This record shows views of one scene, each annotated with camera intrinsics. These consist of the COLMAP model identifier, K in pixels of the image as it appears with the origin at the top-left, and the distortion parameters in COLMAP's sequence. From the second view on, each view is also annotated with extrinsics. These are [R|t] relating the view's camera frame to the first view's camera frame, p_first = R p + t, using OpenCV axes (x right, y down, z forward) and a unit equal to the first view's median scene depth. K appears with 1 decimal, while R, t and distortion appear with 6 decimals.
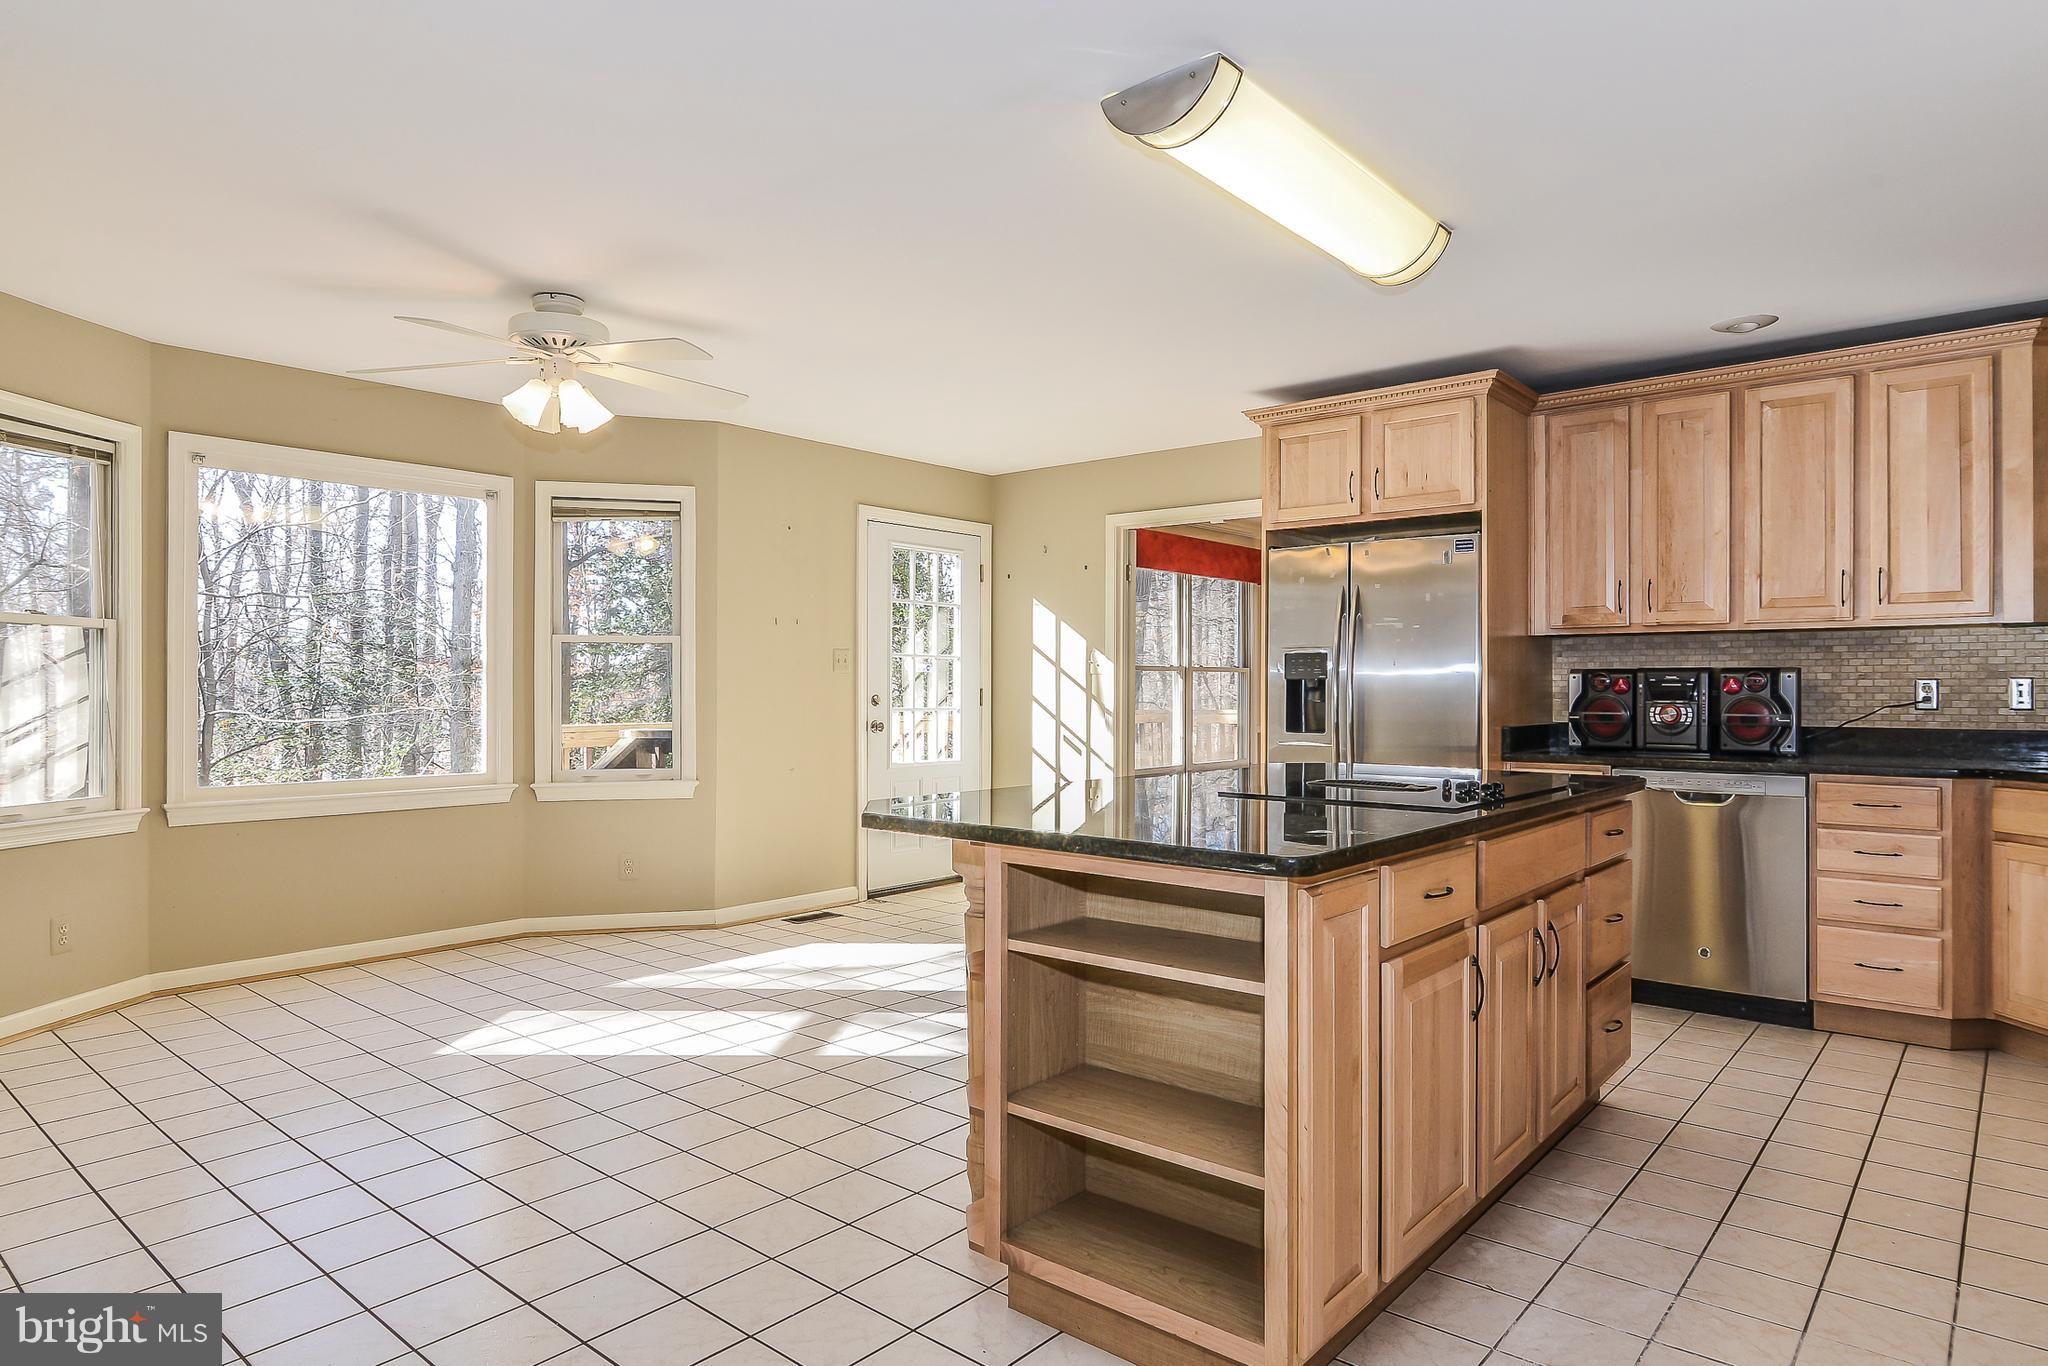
lens RADIAL K [[1211.6, 0, 1024.0], [0, 1211.6, 683.0], [0, 0, 1]] dist [0.020793, -0.000125]
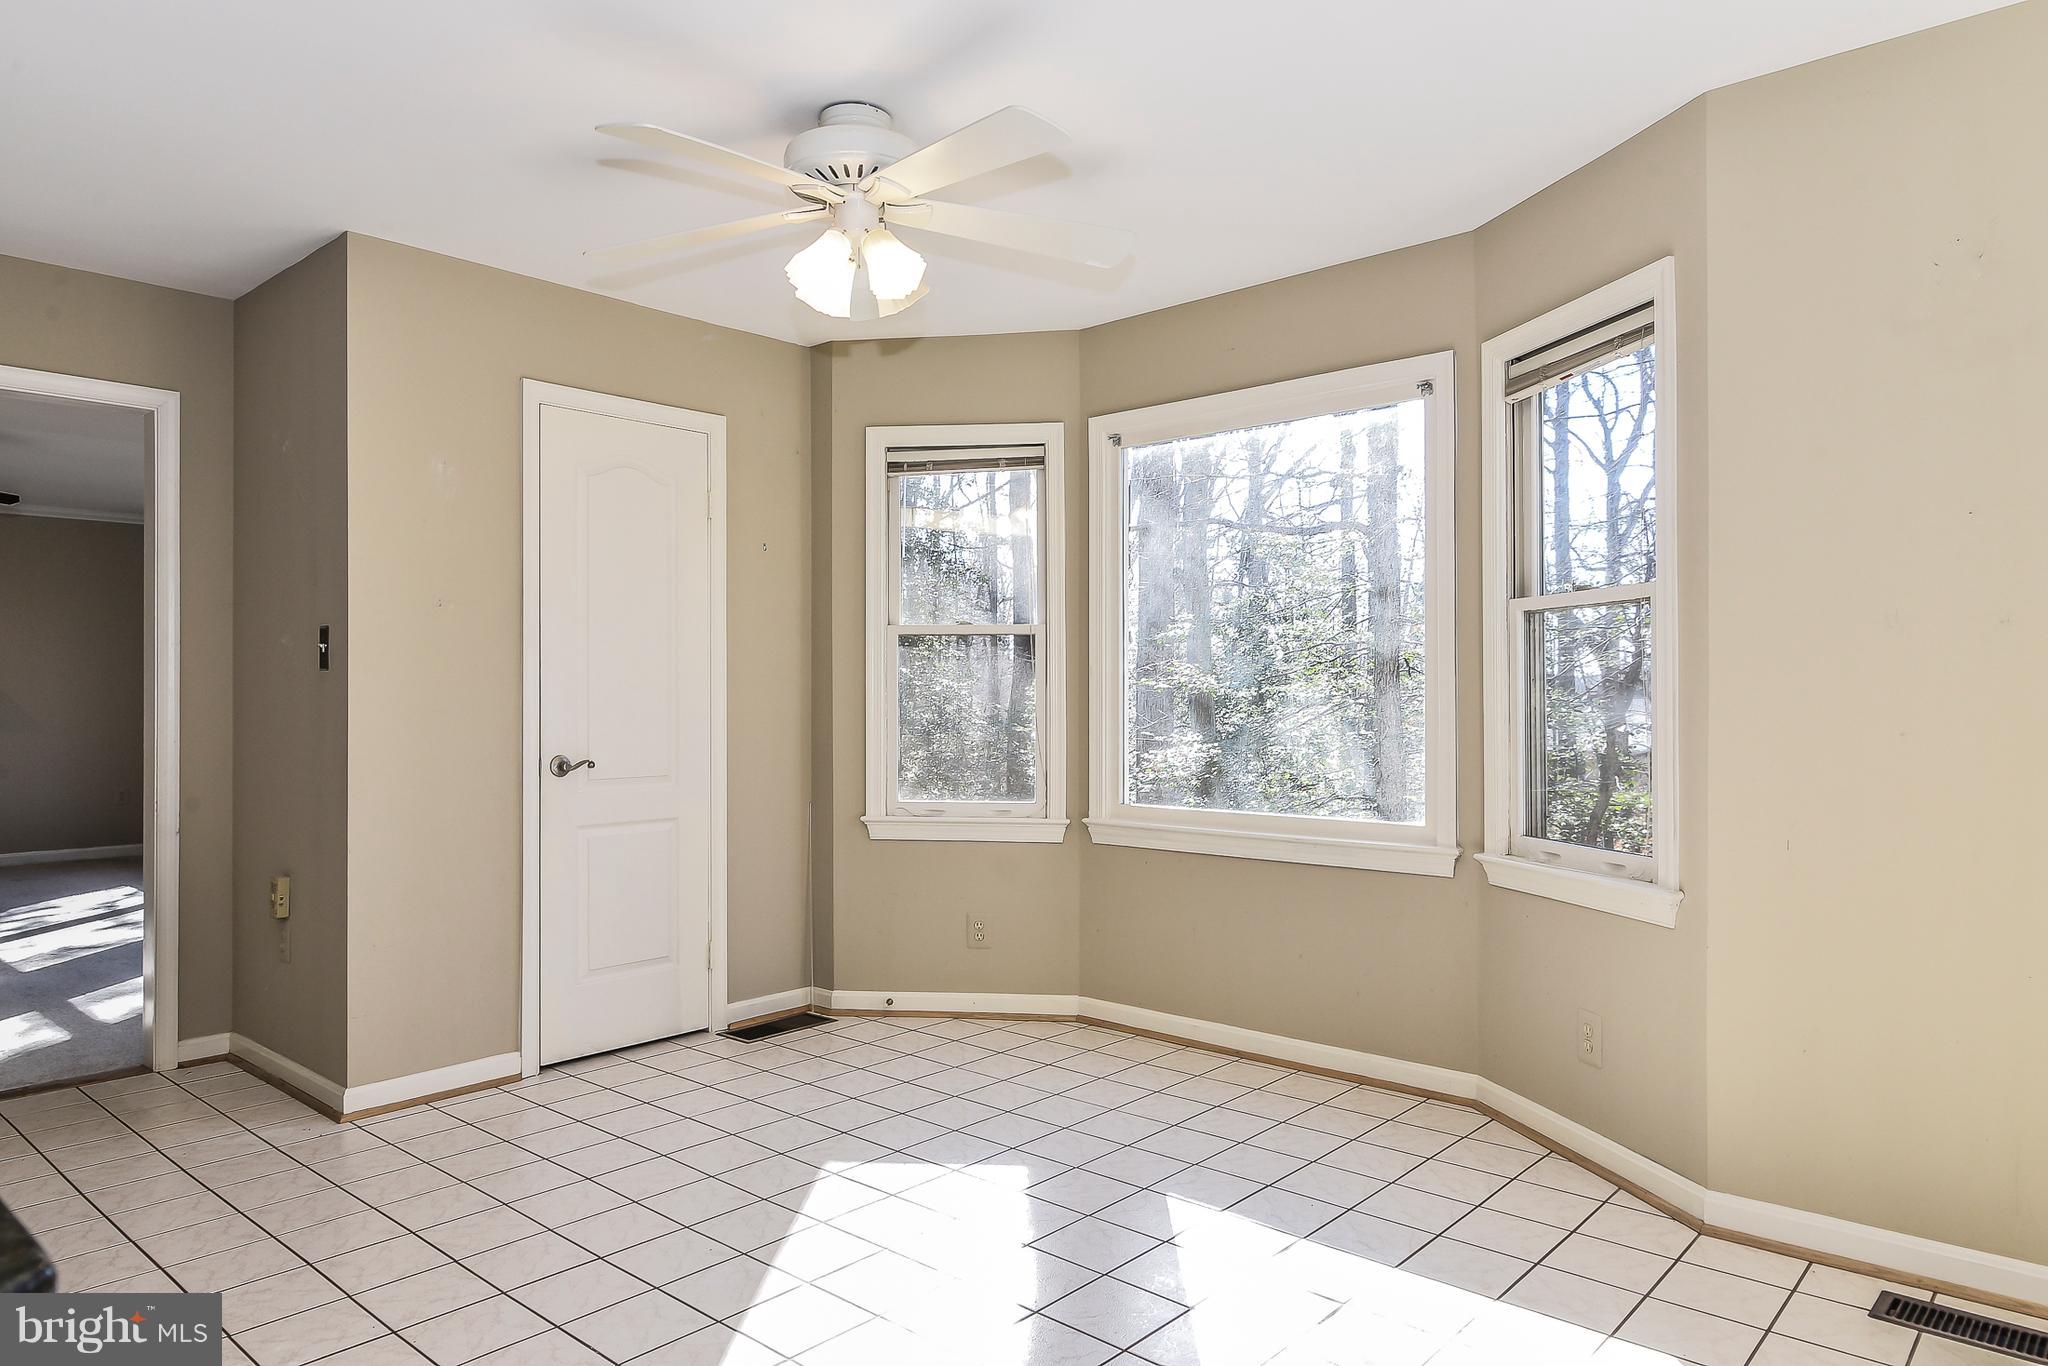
lens RADIAL K [[1298.0, 0, 1029.5], [0, 1298.0, 701.2], [0, 0, 1]] dist [-0.000773, -0.000300]
pose [[-0.025108, 0.000941, -0.999684, 0.295386], [0.005189, 0.999986, 0.000811, 0.008193], [0.999671, -0.005167, -0.025113, 0.997139]]
